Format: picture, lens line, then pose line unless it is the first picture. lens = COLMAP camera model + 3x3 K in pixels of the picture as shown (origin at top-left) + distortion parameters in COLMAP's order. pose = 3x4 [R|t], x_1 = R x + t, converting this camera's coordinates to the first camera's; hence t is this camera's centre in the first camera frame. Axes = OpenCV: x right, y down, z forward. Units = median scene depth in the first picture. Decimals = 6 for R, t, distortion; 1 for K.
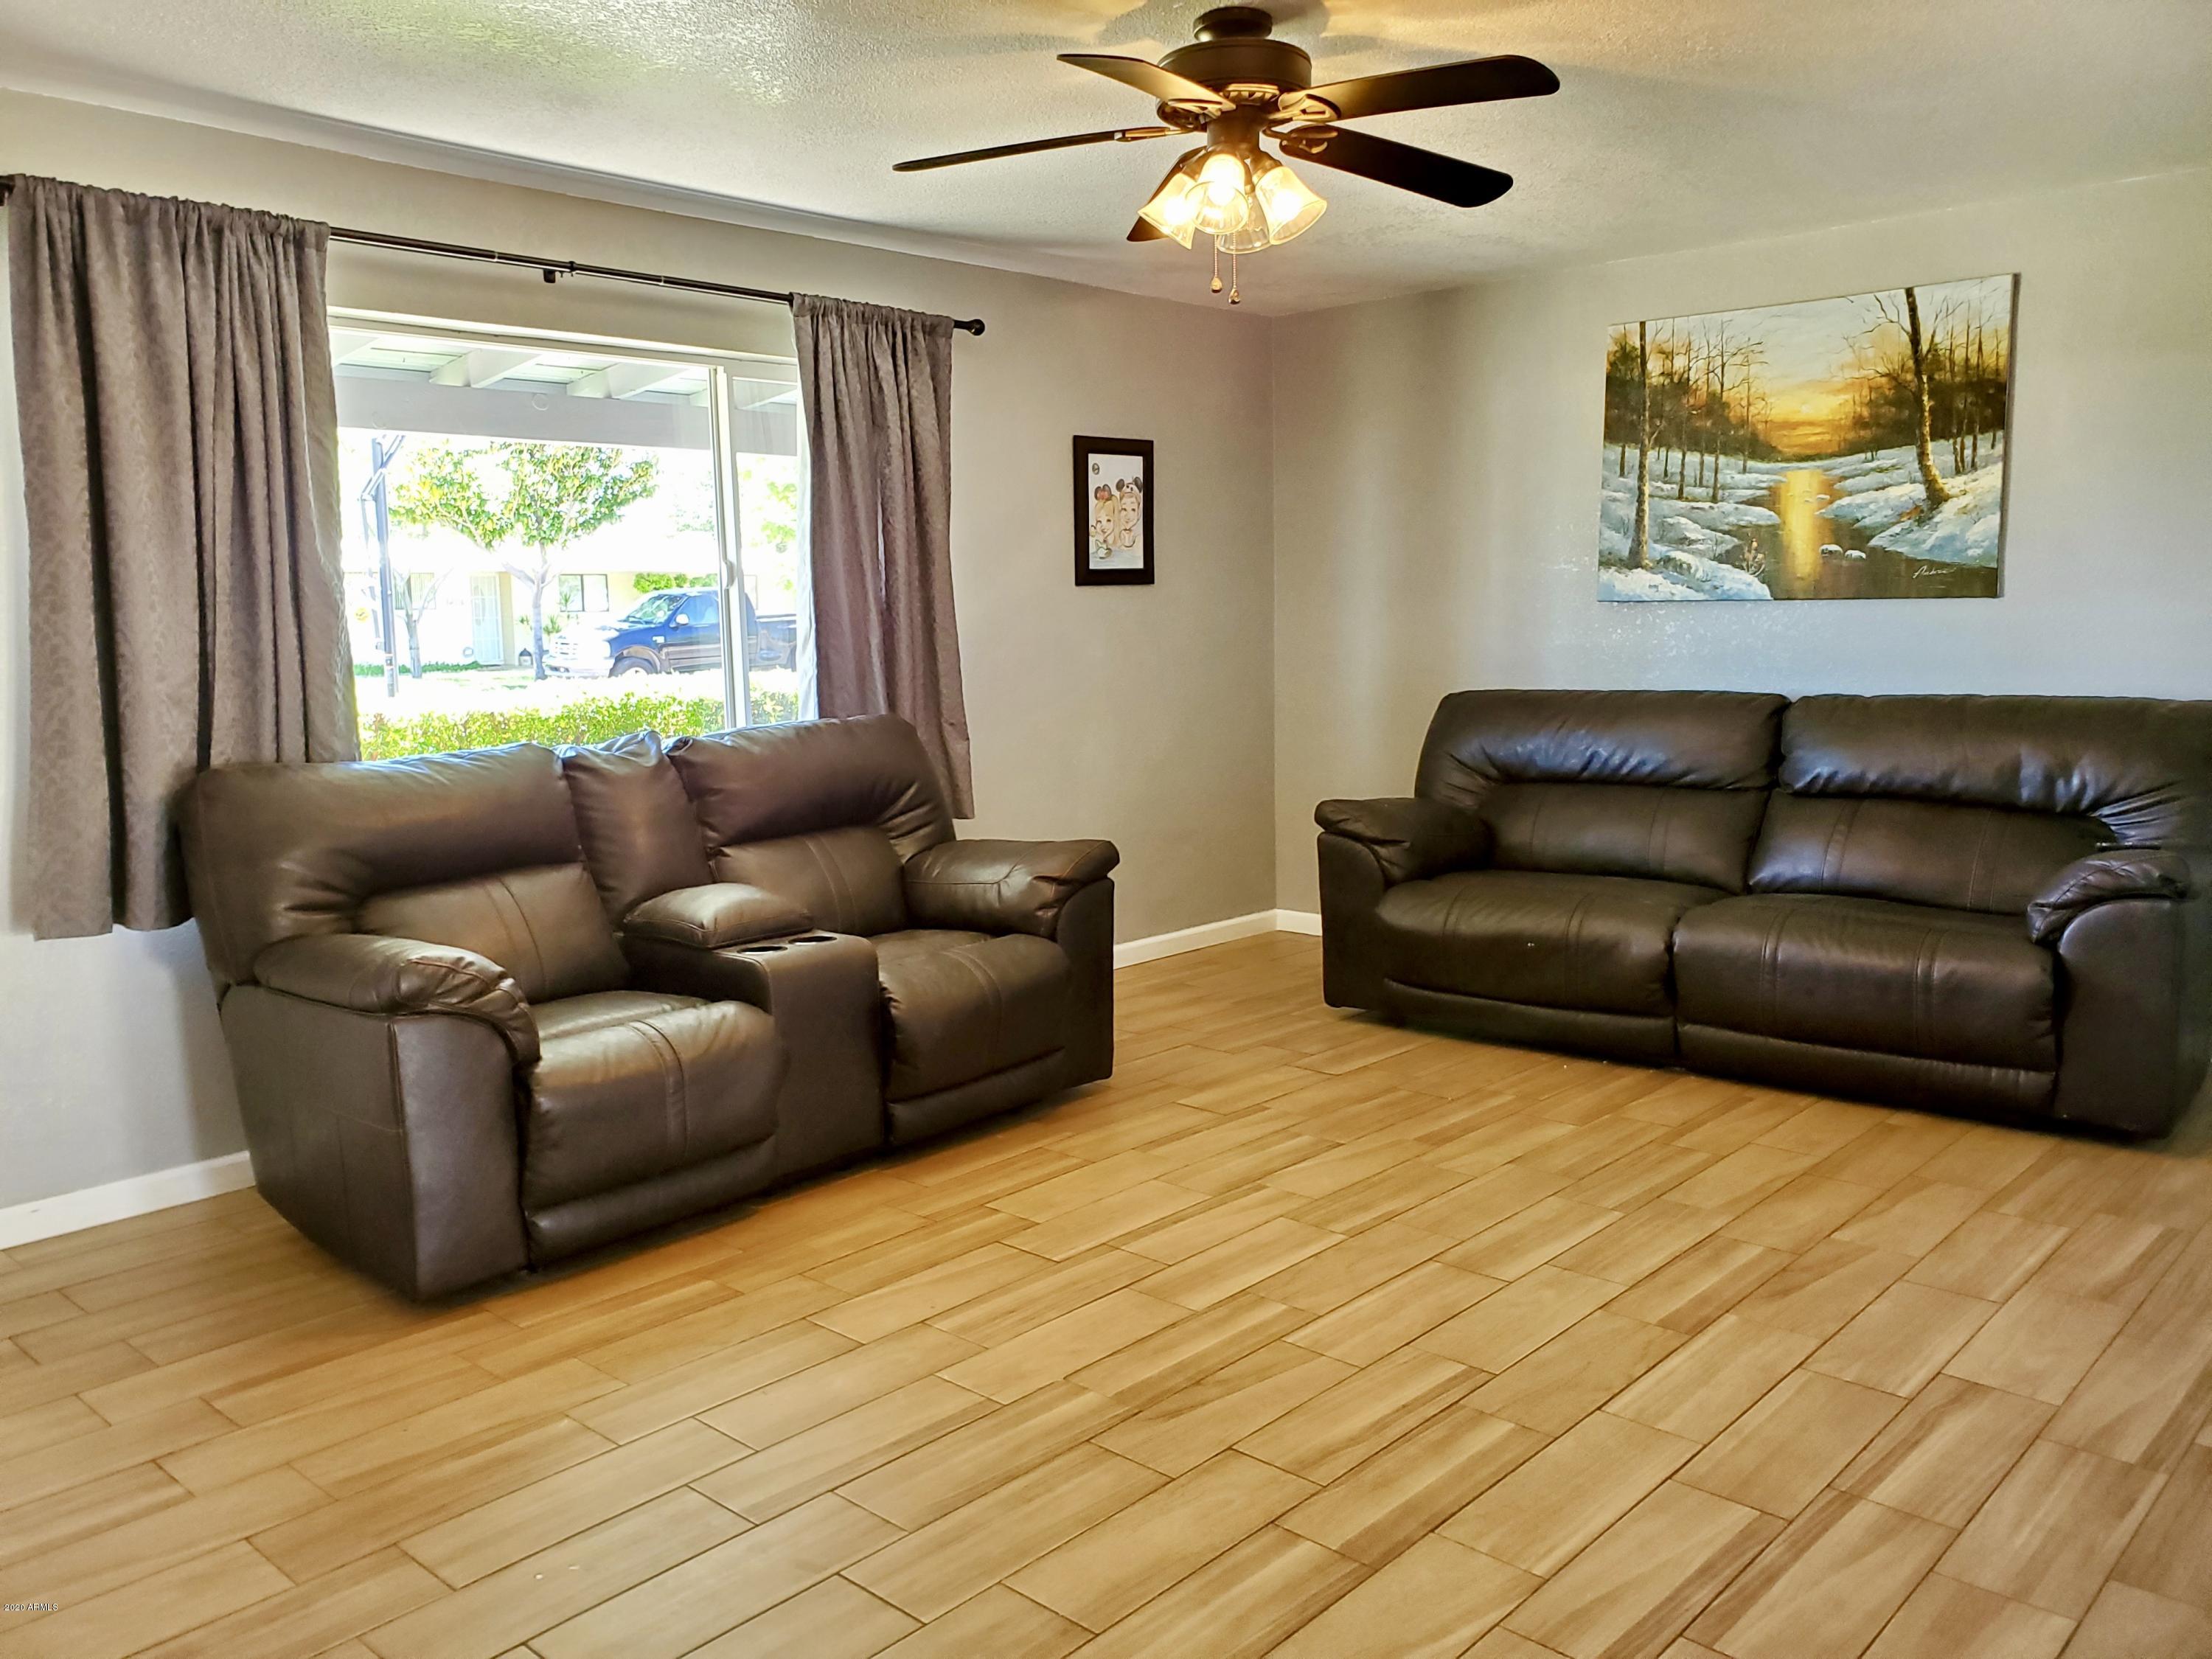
lens RADIAL K [[1738.5, 0, 1100.7], [0, 1738.5, 817.9], [0, 0, 1]] dist [0.036989, -0.006866]
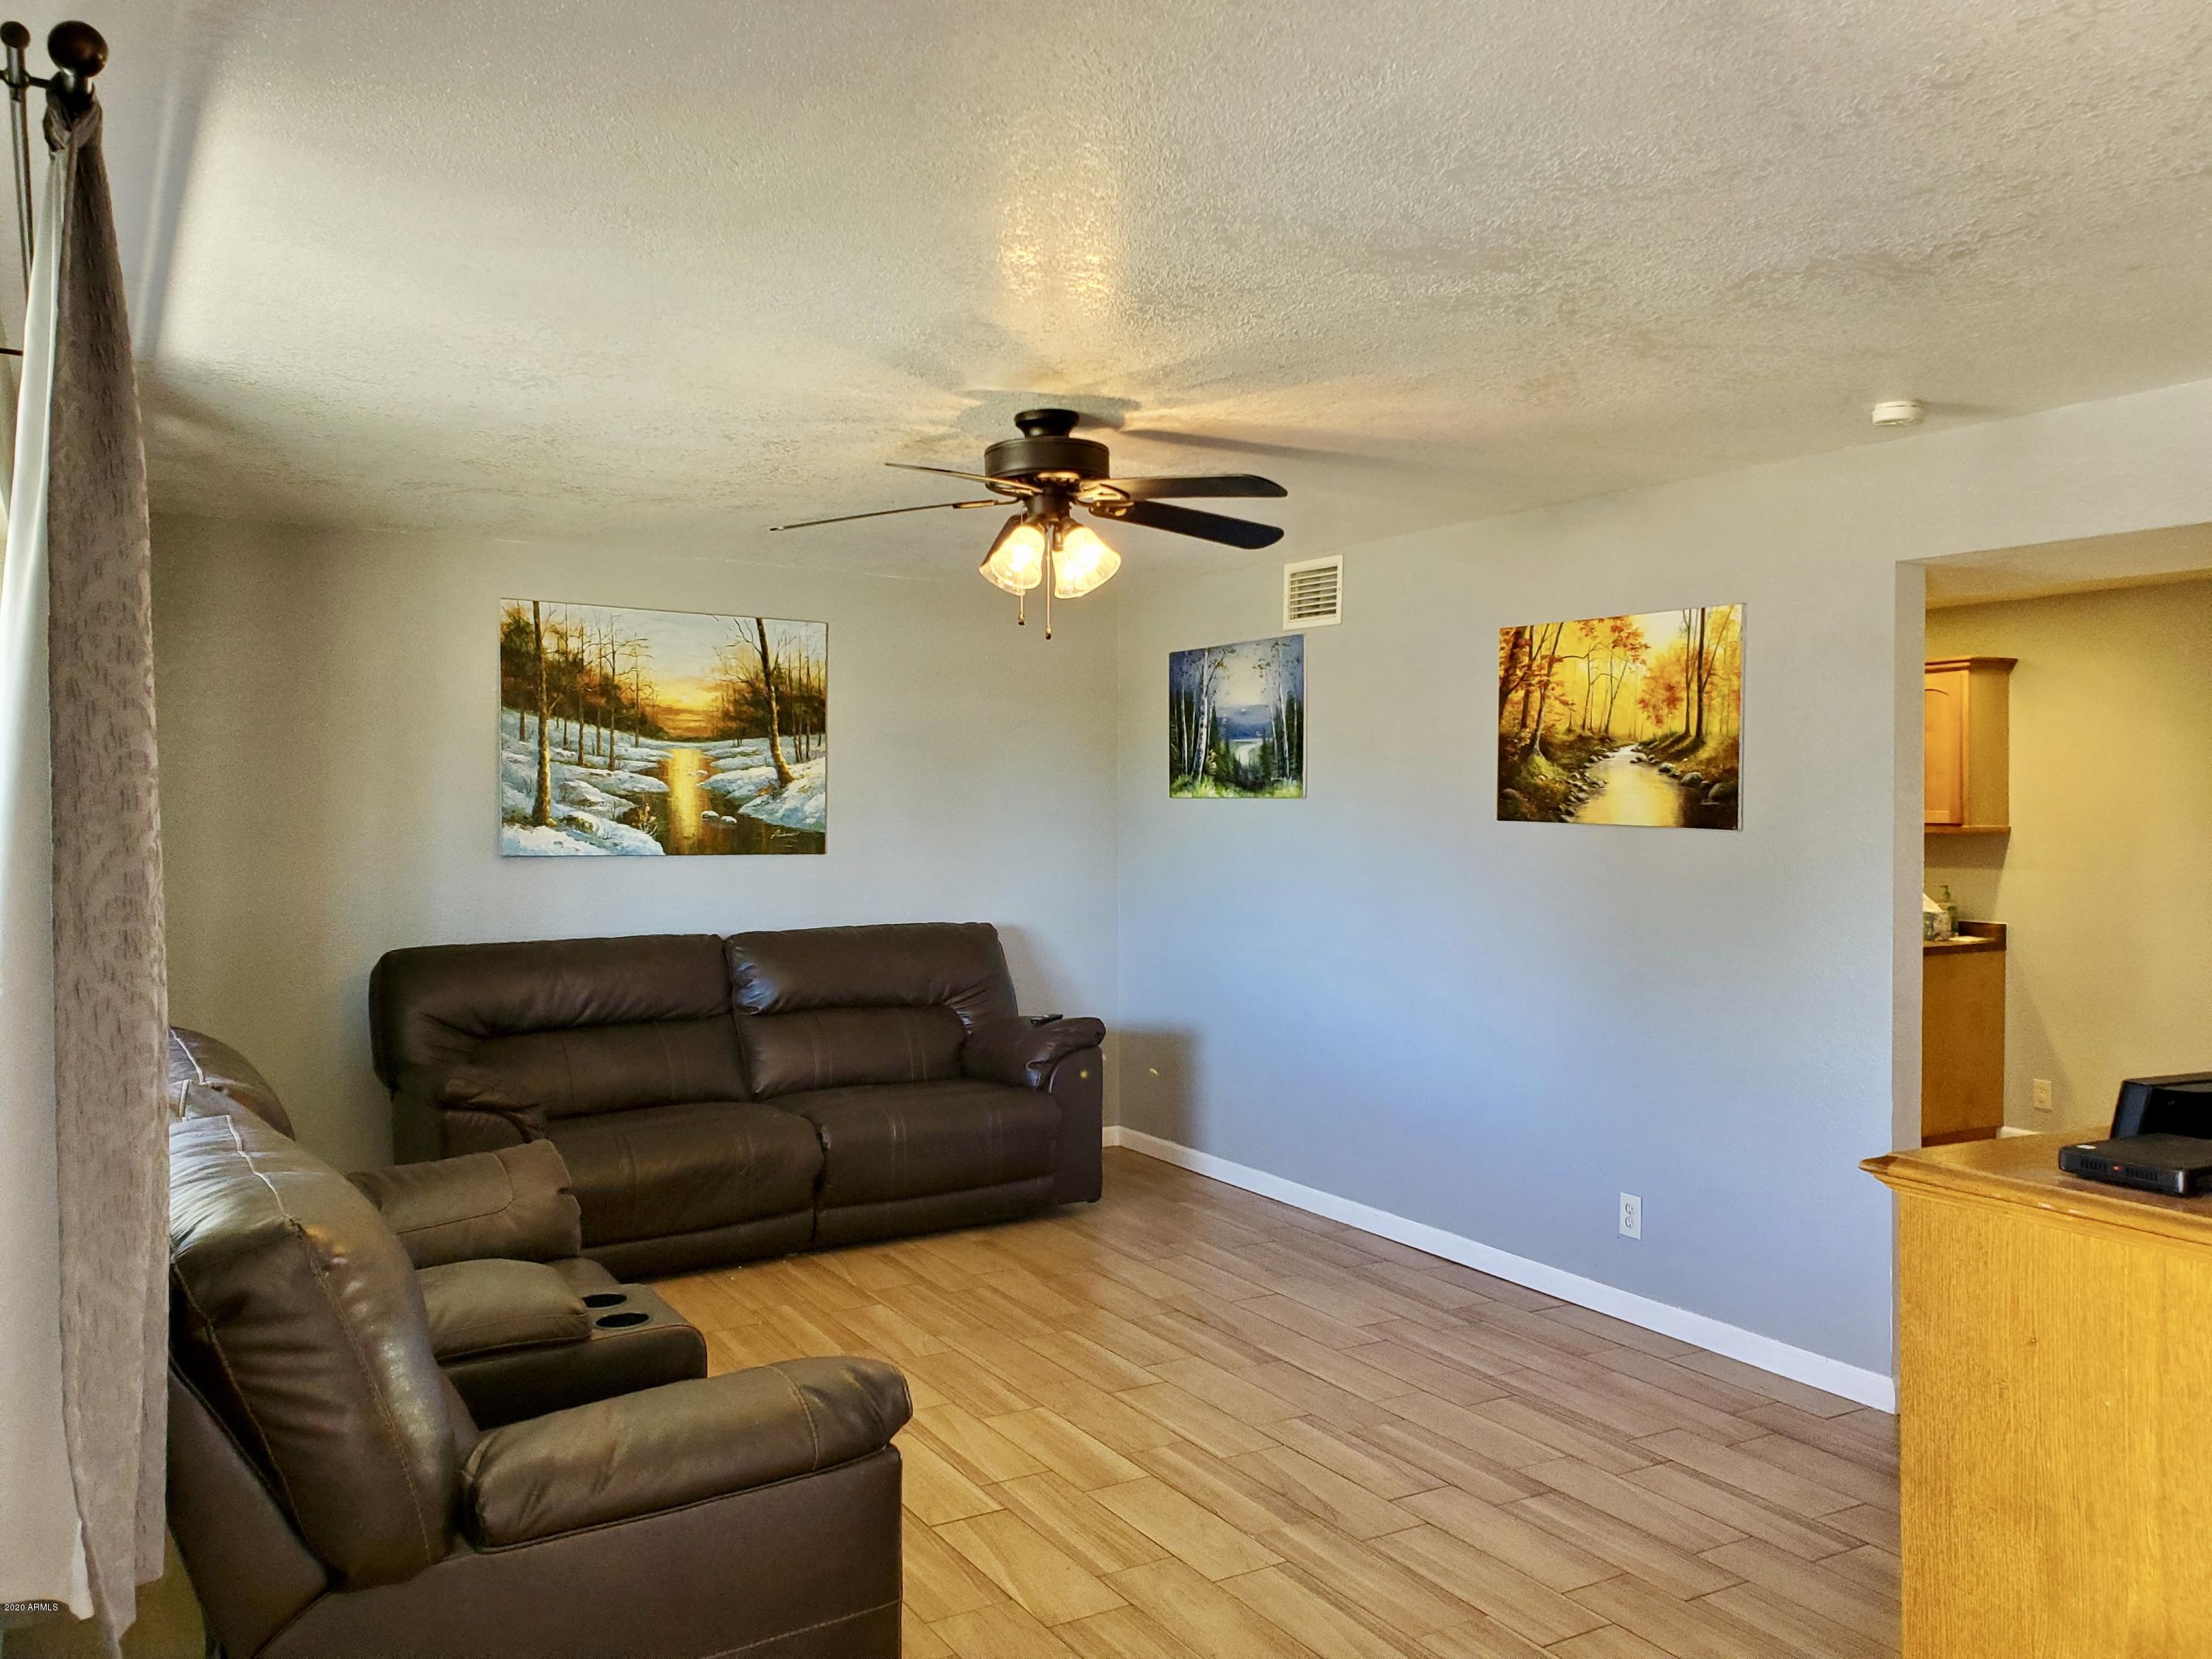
lens RADIAL K [[1738.5, 0, 1102.7], [0, 1738.5, 828.5], [0, 0, 1]] dist [0.036989, -0.006866]
pose [[0.273206, 0.004189, 0.961946, -0.691471], [0.106885, 0.993666, -0.034684, -0.073430], [-0.955999, 0.112294, 0.271028, 0.414909]]
